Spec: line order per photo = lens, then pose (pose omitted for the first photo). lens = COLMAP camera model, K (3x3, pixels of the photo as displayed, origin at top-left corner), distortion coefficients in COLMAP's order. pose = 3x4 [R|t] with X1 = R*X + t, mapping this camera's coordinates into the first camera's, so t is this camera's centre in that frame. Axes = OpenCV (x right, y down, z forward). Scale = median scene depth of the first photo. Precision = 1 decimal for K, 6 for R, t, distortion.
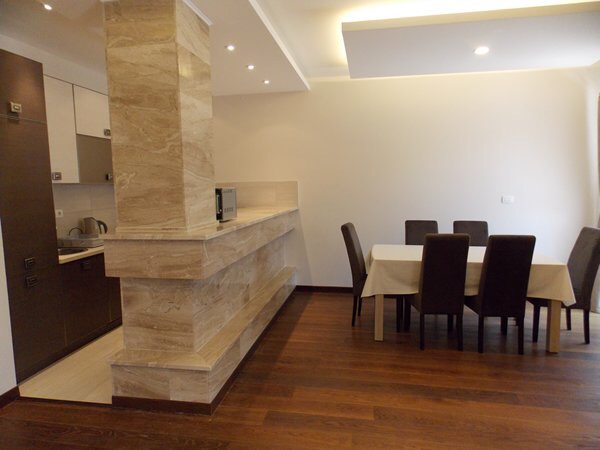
lens RADIAL K [[398.9, 0, 298.9], [0, 398.9, 226.1], [0, 0, 1]] dist [-0.001314, -0.000874]
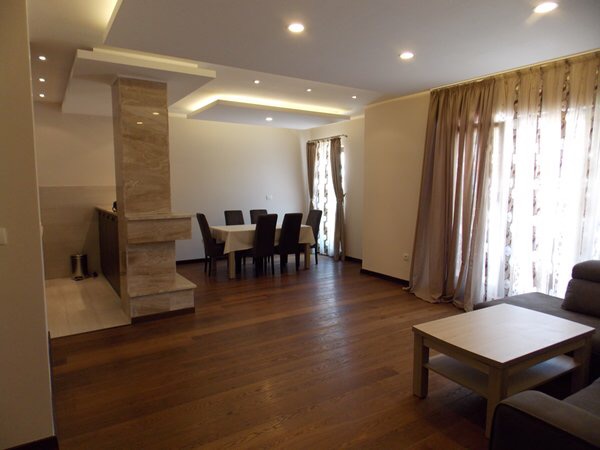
lens RADIAL K [[398.9, 0, 298.7], [0, 398.9, 227.6], [0, 0, 1]] dist [-0.001314, -0.000874]
pose [[0.729943, -0.057546, 0.681081, -1.043303], [0.060365, 0.997983, 0.019627, 0.067925], [-0.680837, 0.026787, 0.731945, -0.652715]]
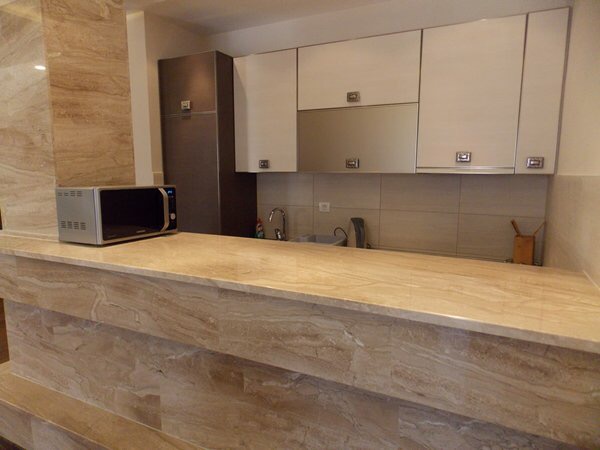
lens RADIAL K [[398.9, 0, 300.0], [0, 398.9, 224.2], [0, 0, 1]] dist [-0.001314, -0.000874]
pose [[-0.281314, 0.147712, -0.948179, 0.332953], [-0.093610, 0.979145, 0.180309, -0.211049], [0.955039, 0.139482, -0.261620, 1.727149]]
